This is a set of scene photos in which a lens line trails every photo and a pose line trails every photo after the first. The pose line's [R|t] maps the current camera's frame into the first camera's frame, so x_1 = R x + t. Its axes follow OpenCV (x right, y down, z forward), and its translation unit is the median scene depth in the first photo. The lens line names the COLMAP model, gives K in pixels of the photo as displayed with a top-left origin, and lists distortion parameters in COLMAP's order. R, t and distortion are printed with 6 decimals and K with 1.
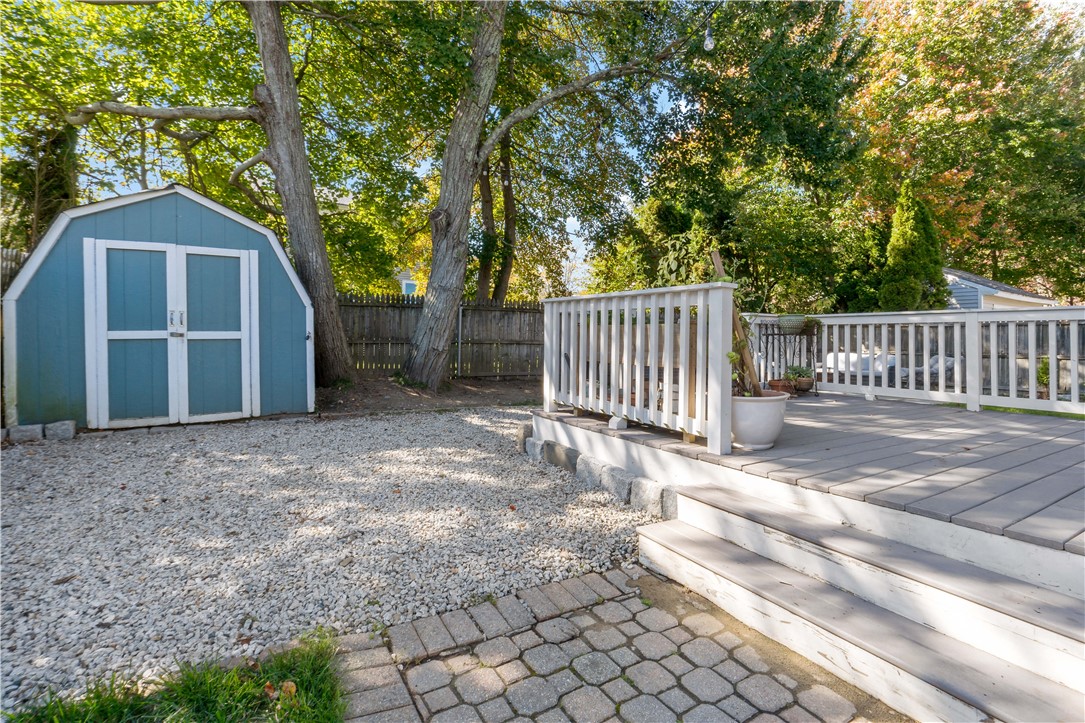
lens RADIAL K [[496.7, 0, 569.6], [0, 496.7, 317.9], [0, 0, 1]] dist [-0.000848, -0.000208]
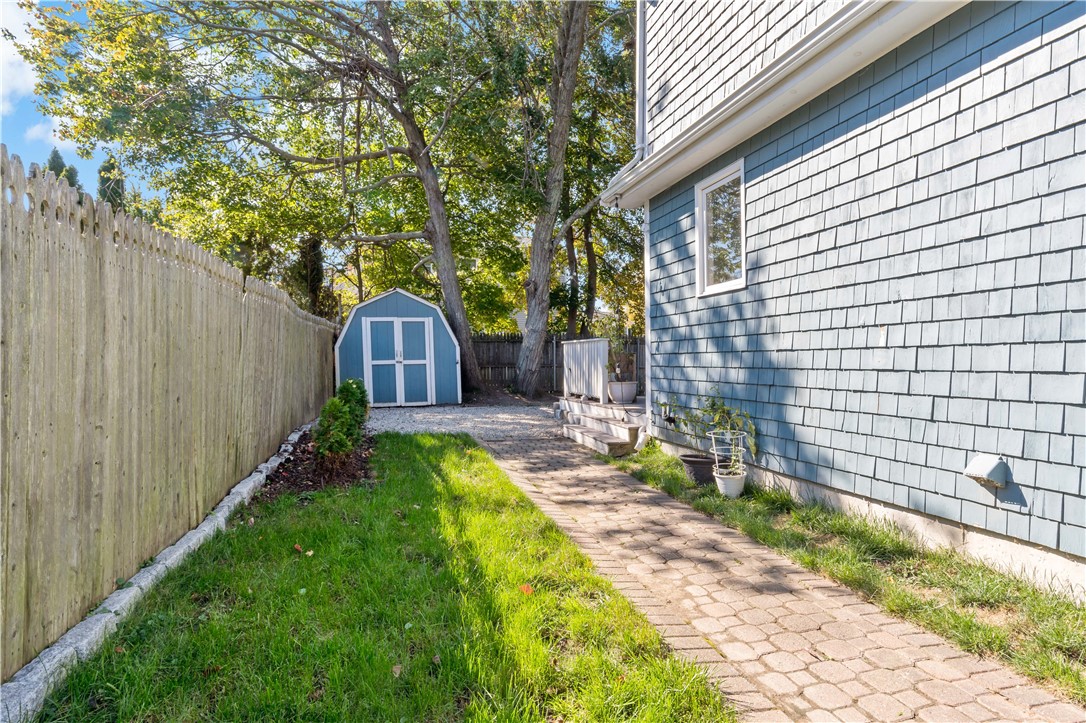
lens RADIAL K [[608.4, 0, 542.1], [0, 608.4, 362.2], [0, 0, 1]] dist [0.001629, -0.000718]
pose [[0.942603, -0.013915, -0.333625, 0.543042], [0.025008, 0.999267, 0.028980, -0.021161], [0.332977, -0.035661, 0.942260, -1.062105]]
